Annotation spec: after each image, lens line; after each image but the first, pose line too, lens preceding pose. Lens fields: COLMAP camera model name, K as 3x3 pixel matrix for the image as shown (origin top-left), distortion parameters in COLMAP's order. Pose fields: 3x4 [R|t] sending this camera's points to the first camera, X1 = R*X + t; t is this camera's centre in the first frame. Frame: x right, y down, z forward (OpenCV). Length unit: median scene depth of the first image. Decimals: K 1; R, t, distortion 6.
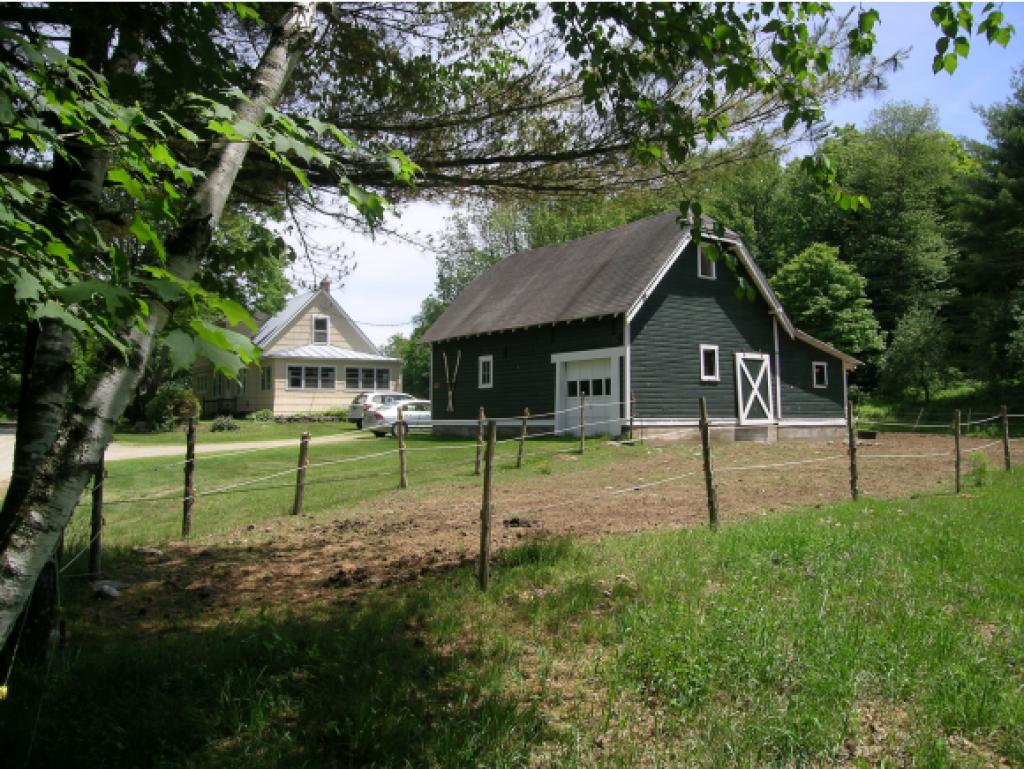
lens RADIAL K [[831.5, 0, 513.4], [0, 831.5, 370.9], [0, 0, 1]] dist [-0.157787, 0.138553]
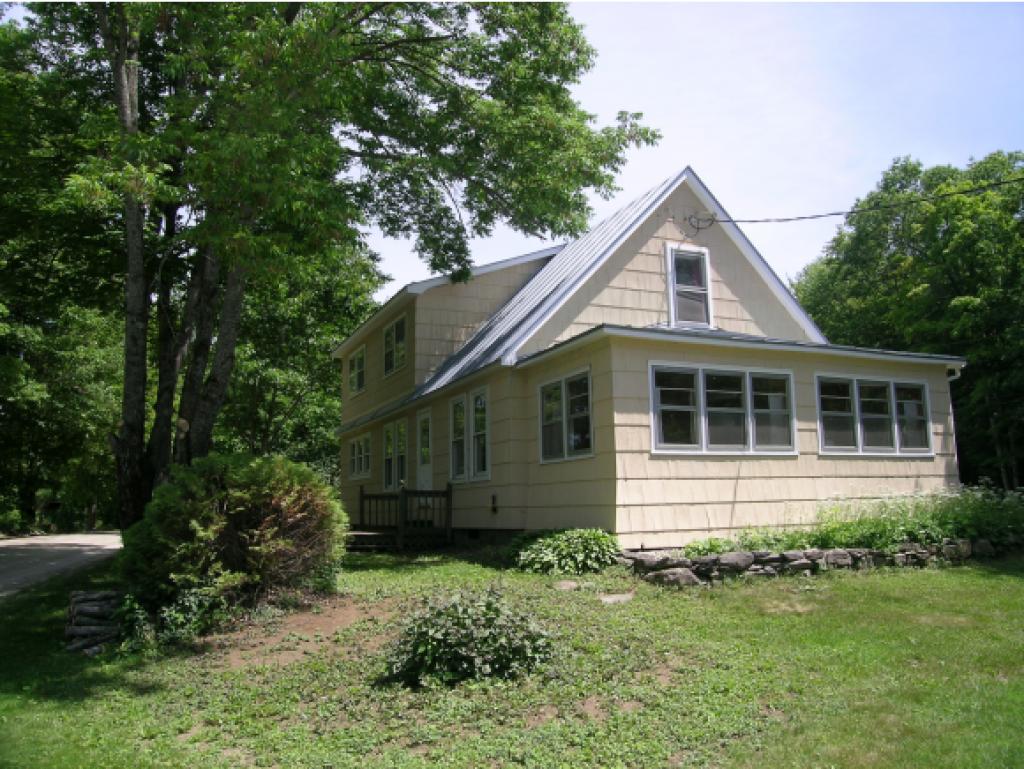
lens RADIAL K [[831.5, 0, 513.4], [0, 831.5, 370.9], [0, 0, 1]] dist [-0.157787, 0.138553]
pose [[0.981082, -0.041609, -0.189068, -0.264729], [0.021124, 0.993806, -0.109100, 0.024713], [0.192436, 0.103042, 0.975885, 0.706918]]
